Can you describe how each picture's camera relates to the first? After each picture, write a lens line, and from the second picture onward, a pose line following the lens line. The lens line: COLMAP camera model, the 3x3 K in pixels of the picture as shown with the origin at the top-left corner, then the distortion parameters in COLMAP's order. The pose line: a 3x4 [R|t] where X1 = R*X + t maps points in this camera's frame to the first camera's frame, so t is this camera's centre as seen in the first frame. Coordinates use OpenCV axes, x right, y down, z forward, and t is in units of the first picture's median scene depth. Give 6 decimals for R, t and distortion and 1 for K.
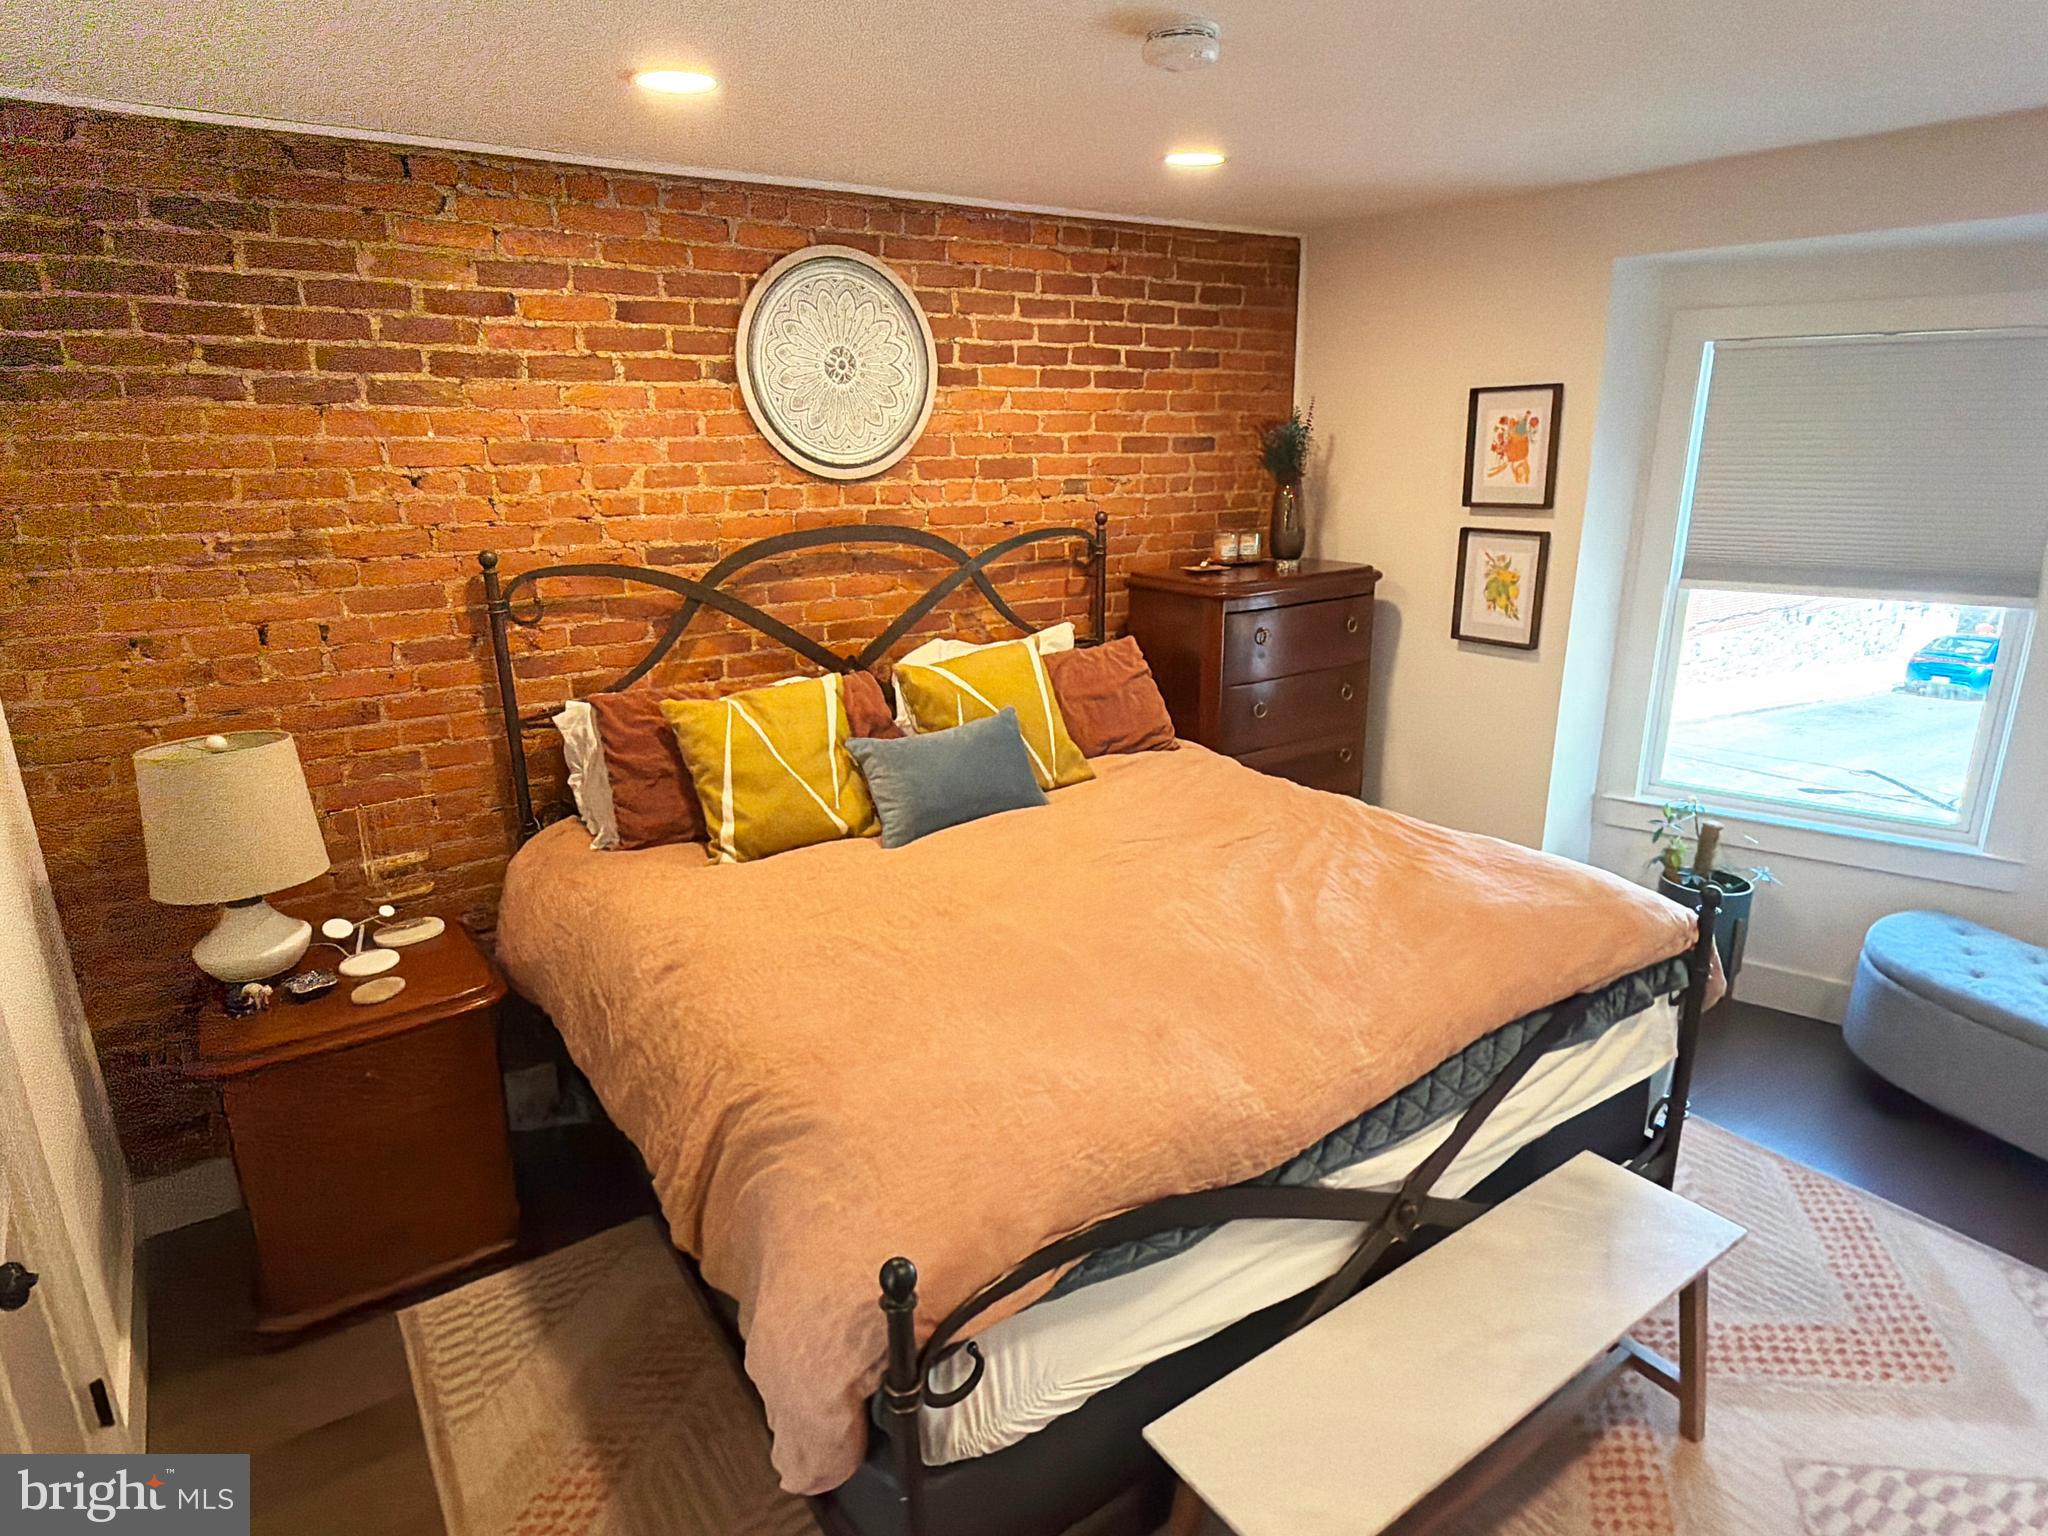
lens RADIAL K [[1155.5, 0, 1024.0], [0, 1155.5, 768.0], [0, 0, 1]] dist [-0.001376, 0.000047]
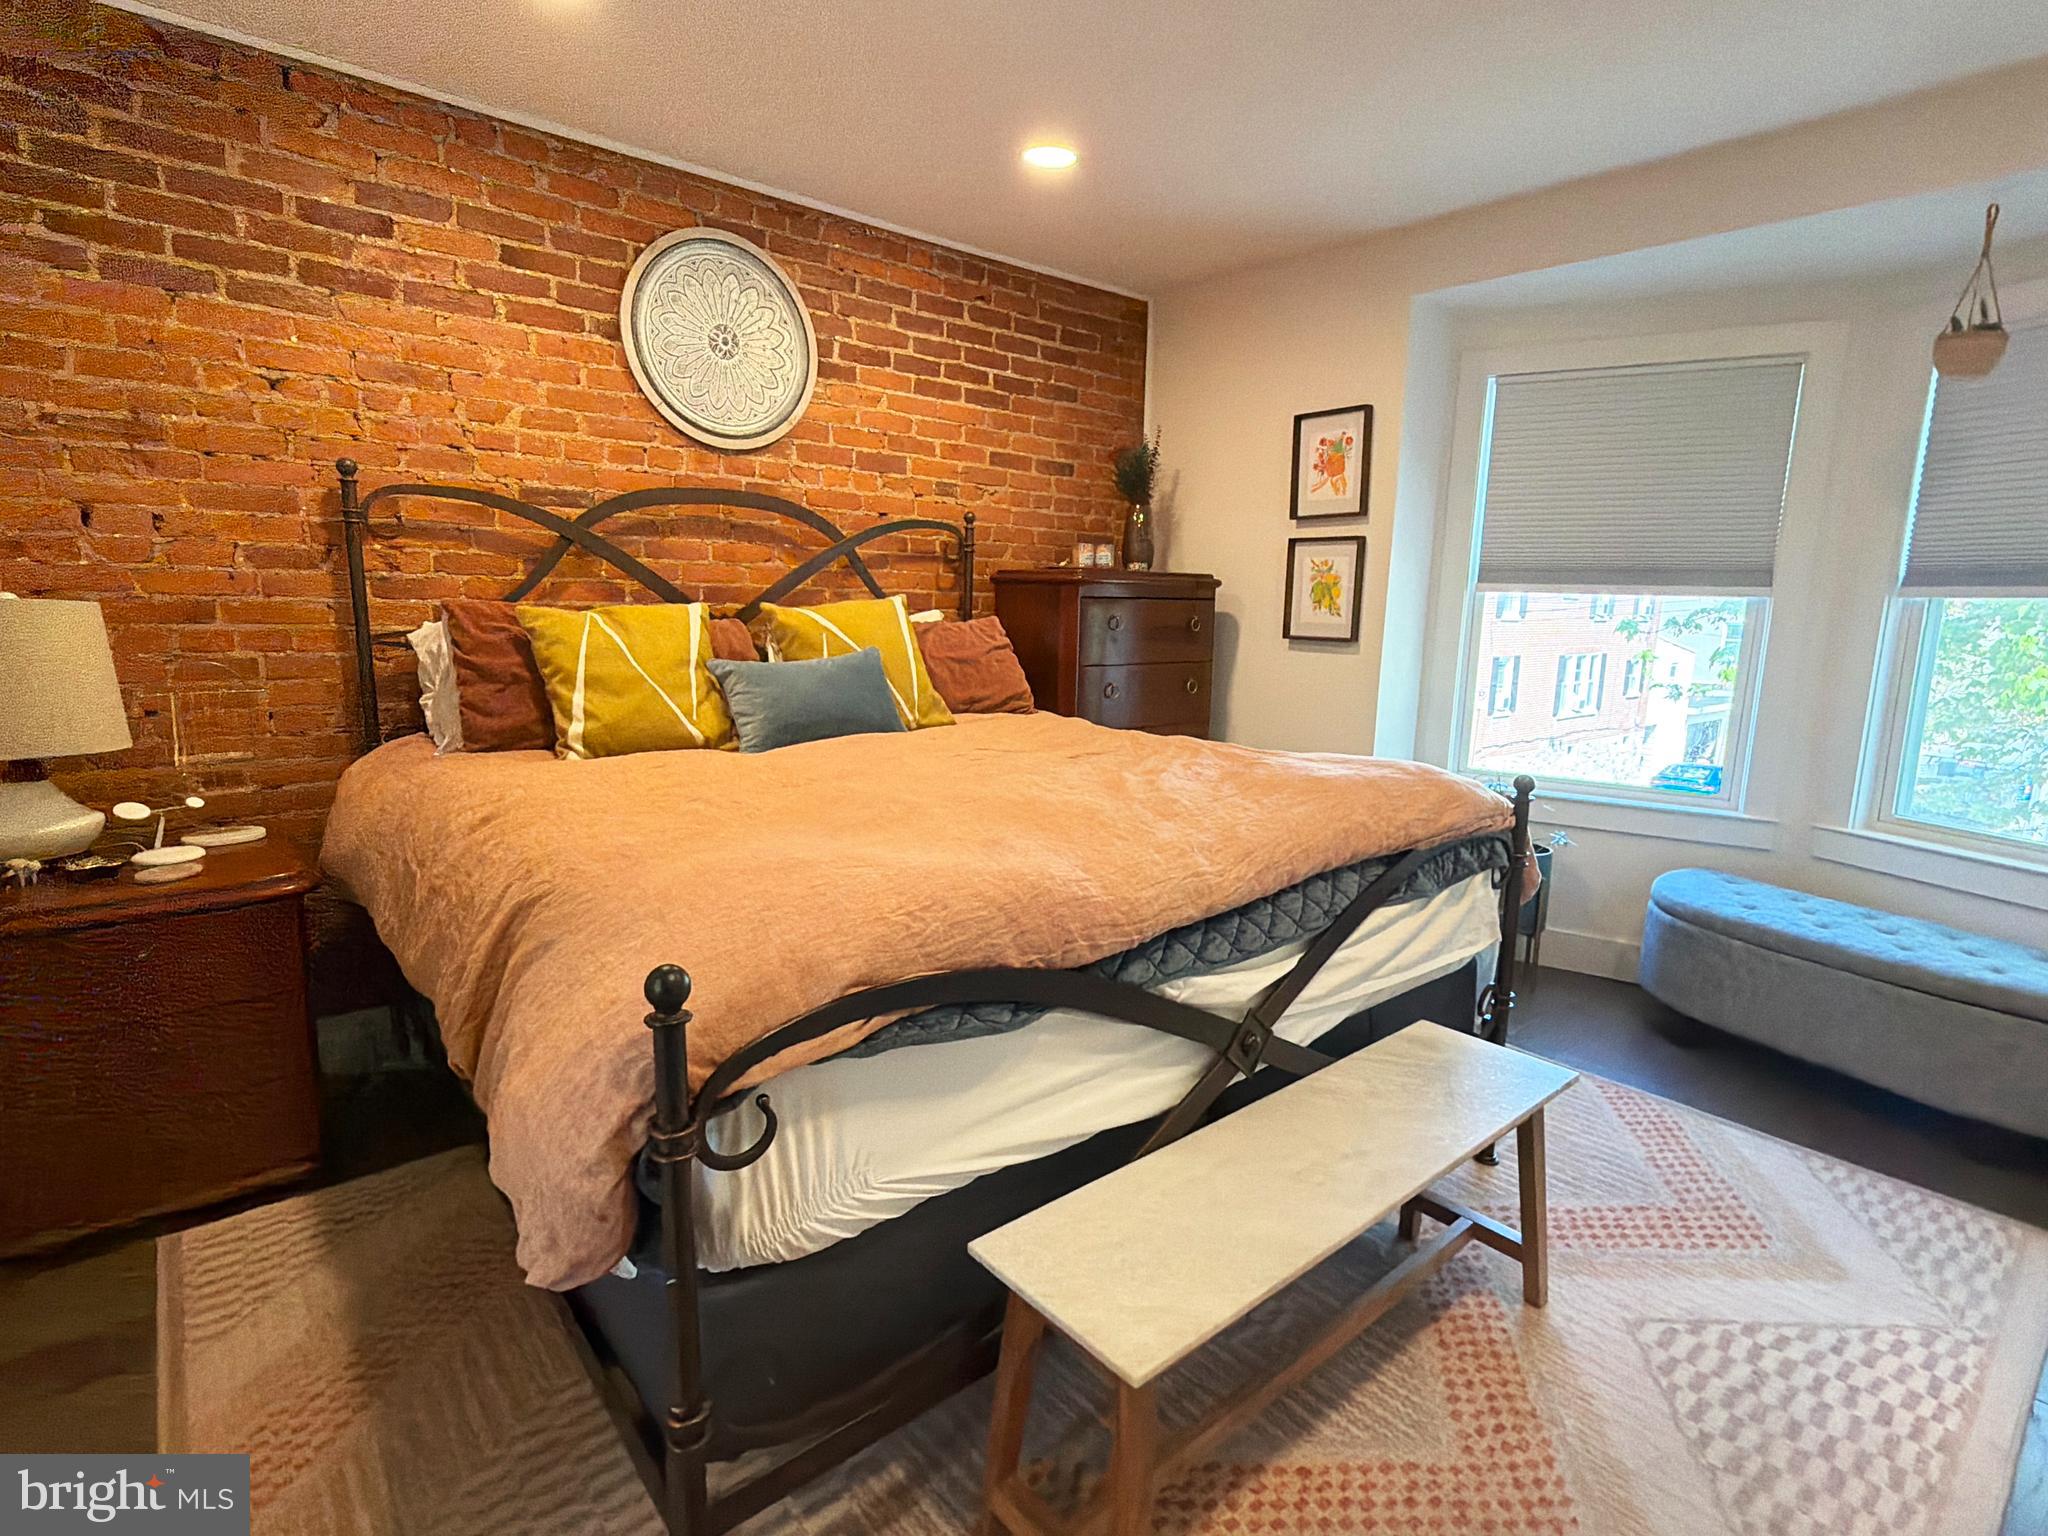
lens RADIAL K [[1012.7, 0, 1024.0], [0, 1012.7, 768.0], [0, 0, 1]] dist [-0.000003, -0.000826]
pose [[0.994784, 0.017874, 0.100421, 0.032145], [-0.006298, 0.993411, -0.114437, 0.157005], [-0.101805, 0.113208, 0.988342, 0.093503]]
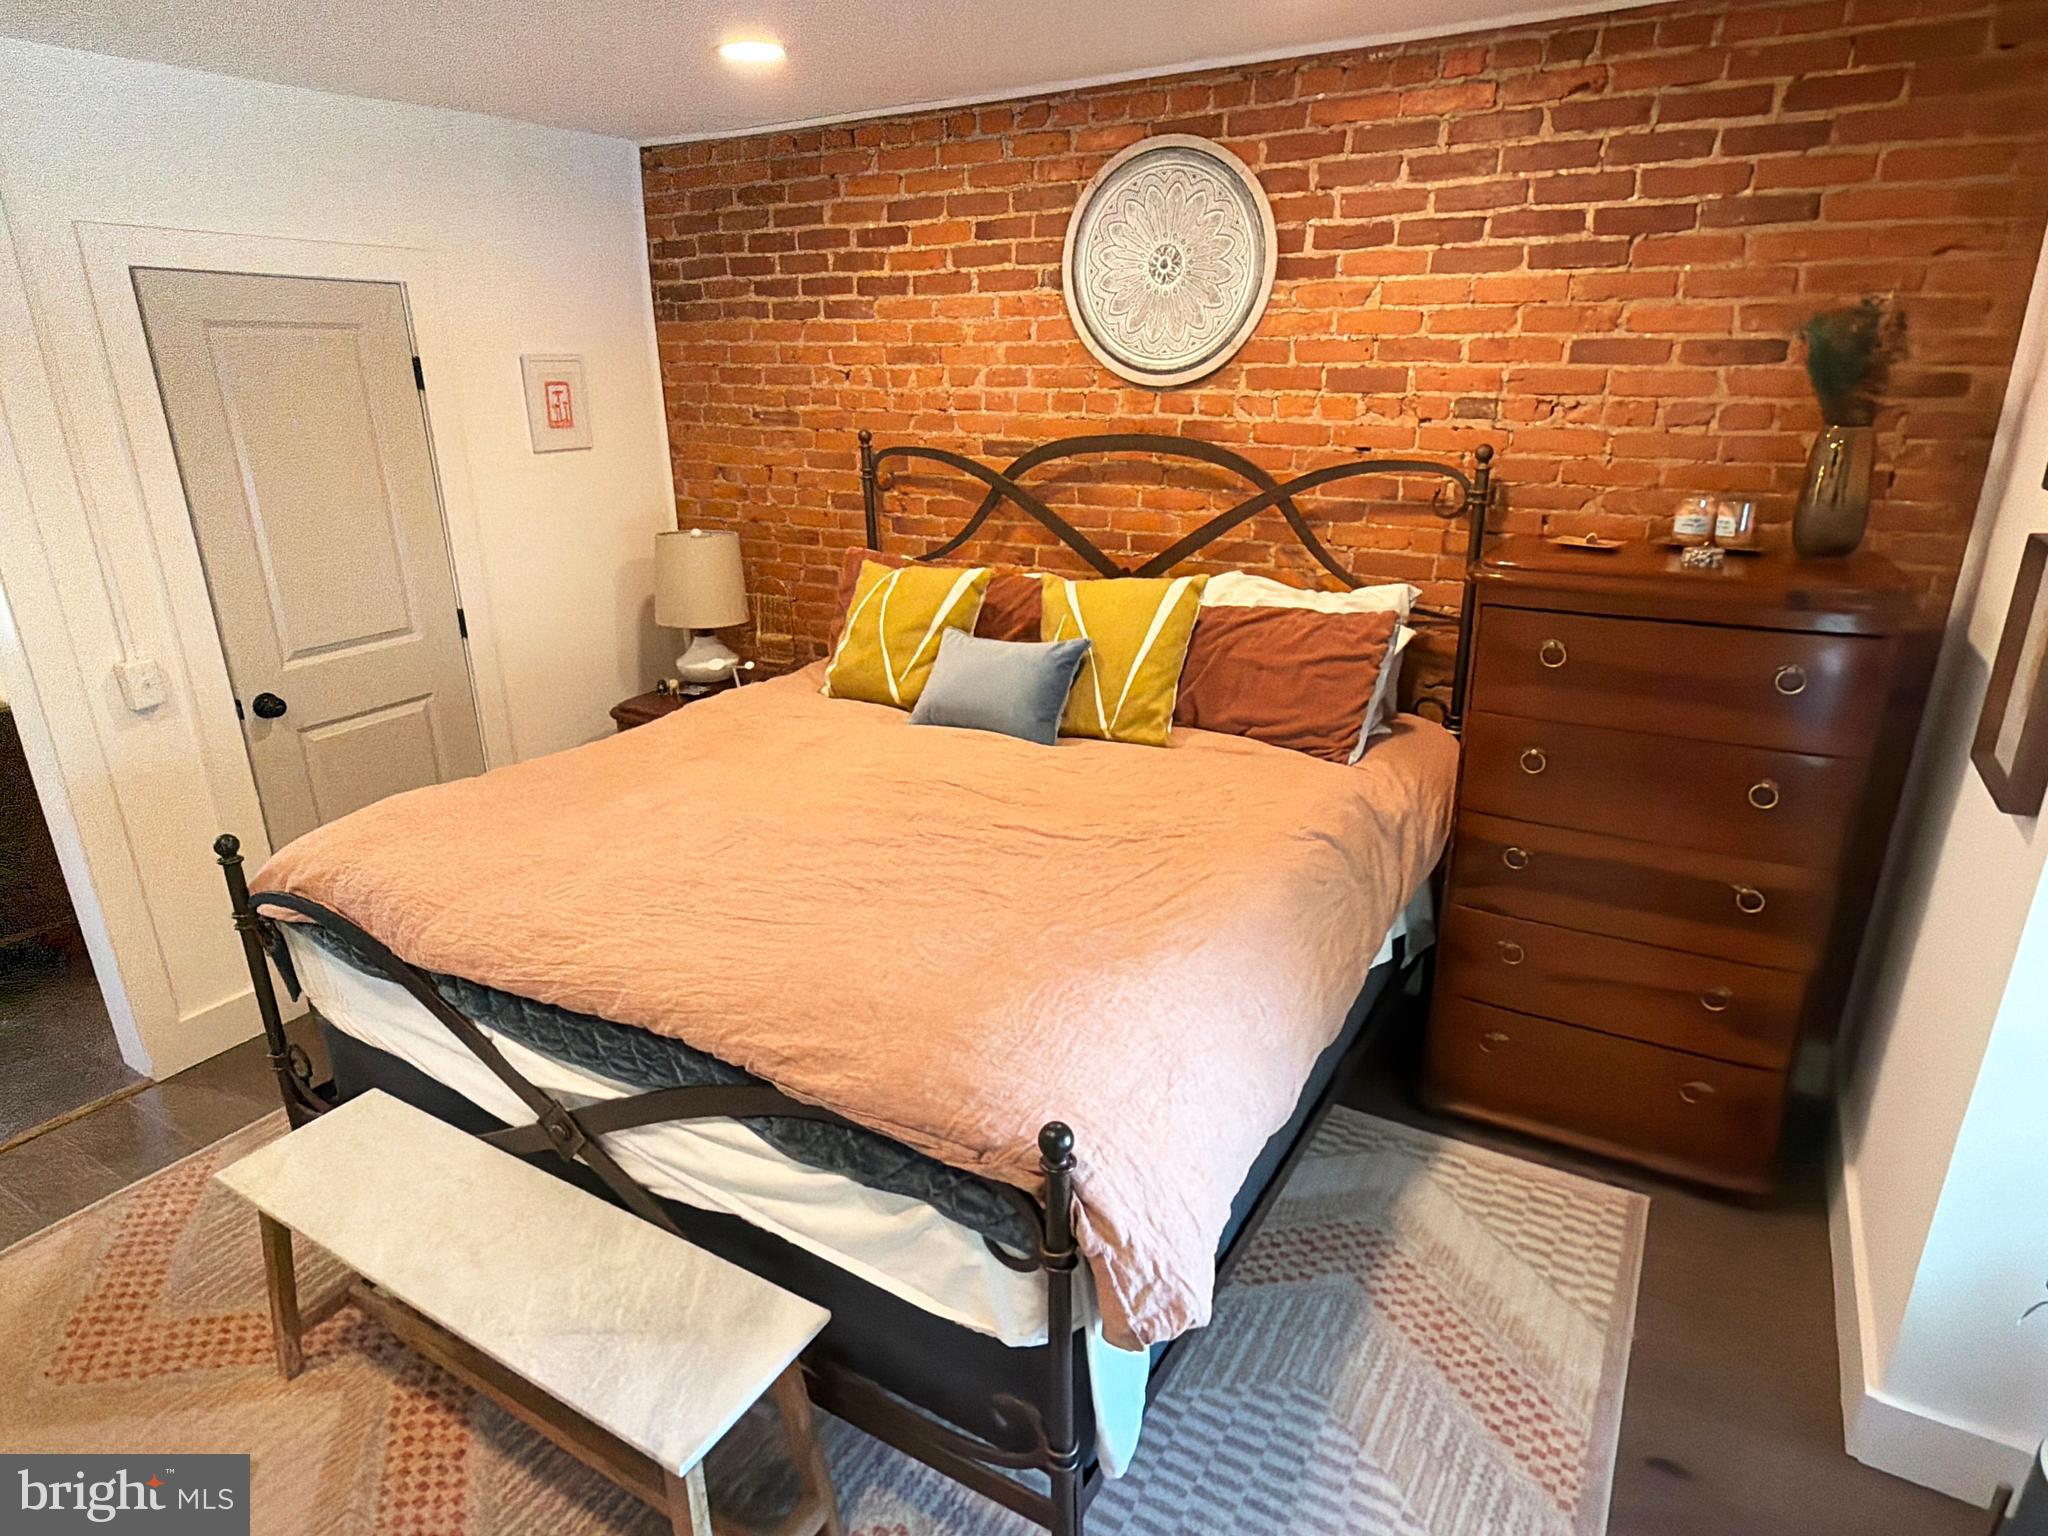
lens RADIAL K [[1155.5, 0, 1024.0], [0, 1155.5, 768.0], [0, 0, 1]] dist [-0.001376, 0.000047]
pose [[0.417351, 0.313206, -0.853065, 0.778750], [-0.247195, 0.942459, 0.225091, -0.148976], [0.874478, 0.116932, 0.470760, 0.520878]]
